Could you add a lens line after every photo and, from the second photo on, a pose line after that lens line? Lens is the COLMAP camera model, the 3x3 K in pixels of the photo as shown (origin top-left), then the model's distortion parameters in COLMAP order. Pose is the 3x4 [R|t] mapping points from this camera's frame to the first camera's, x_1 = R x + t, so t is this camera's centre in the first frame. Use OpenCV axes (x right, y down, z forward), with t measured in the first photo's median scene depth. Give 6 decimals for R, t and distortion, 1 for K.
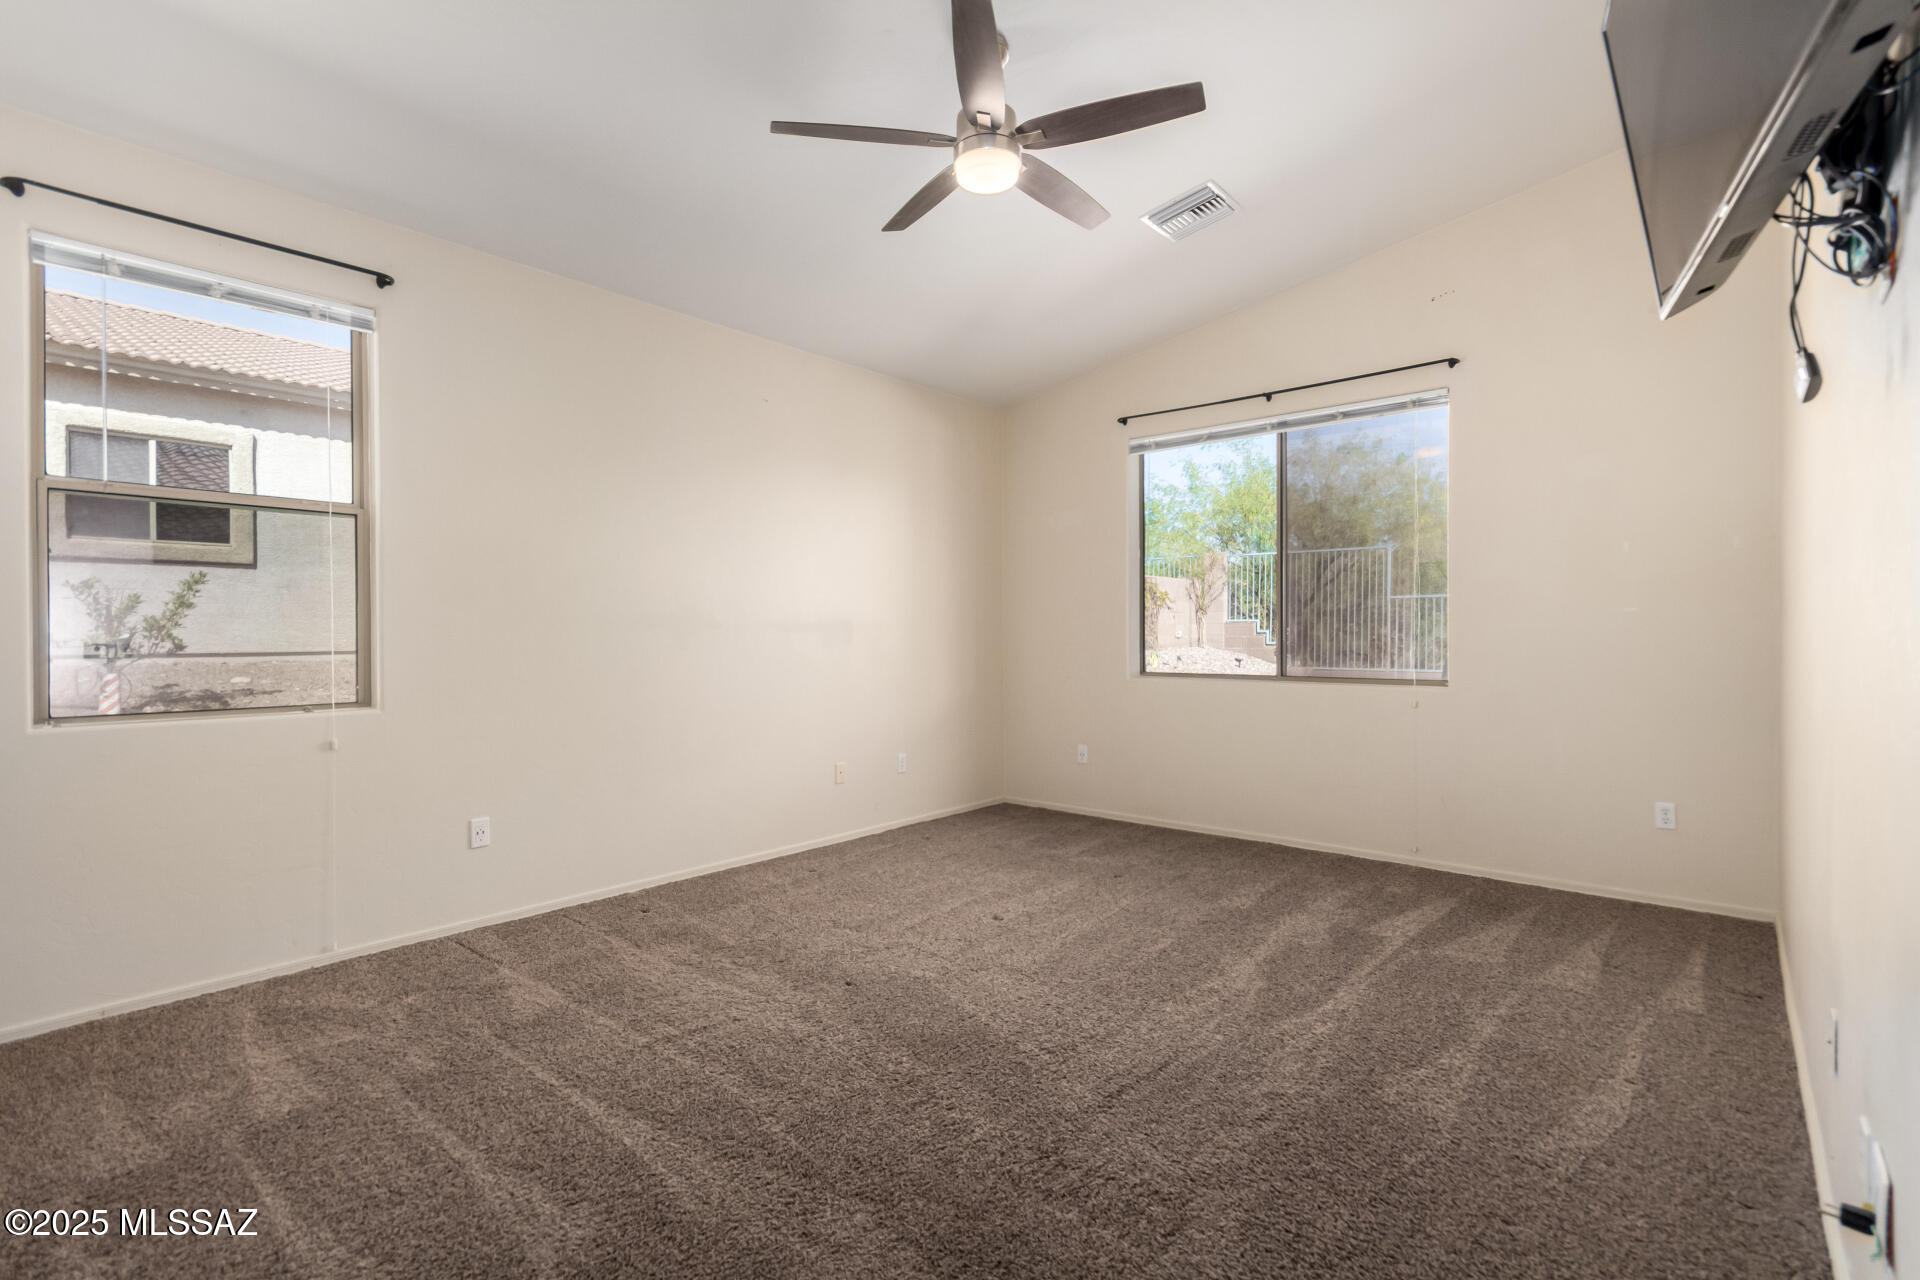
lens RADIAL K [[897.7, 0, 960.2], [0, 897.7, 641.0], [0, 0, 1]] dist [0.008624, 0.000539]
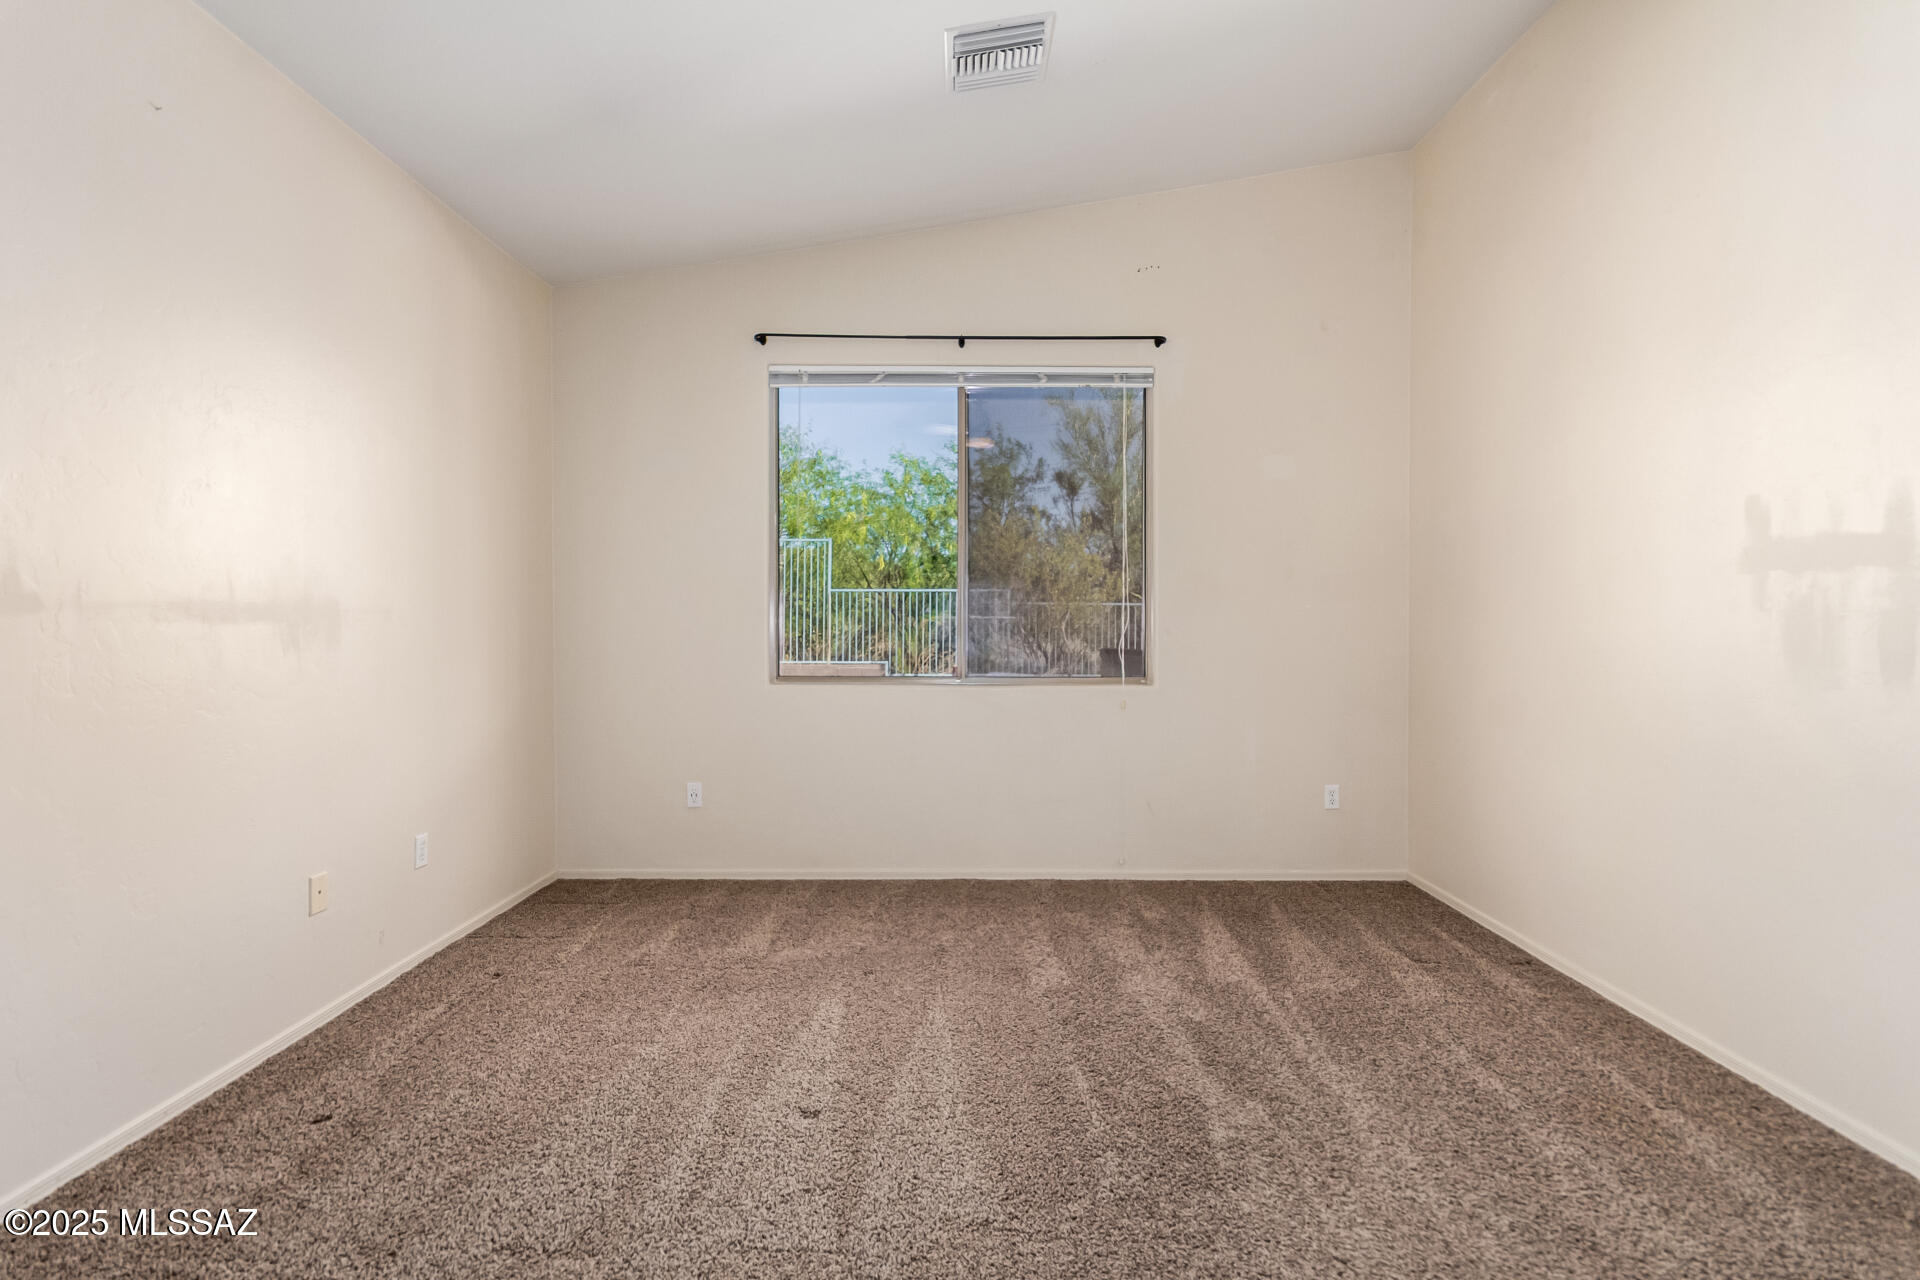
lens RADIAL K [[897.7, 0, 960.5], [0, 897.7, 635.6], [0, 0, 1]] dist [0.008624, 0.000539]
pose [[0.751534, -0.002915, 0.659688, -0.265148], [0.001041, 0.999994, 0.003233, -0.003919], [-0.659694, -0.001743, 0.751532, 0.485700]]
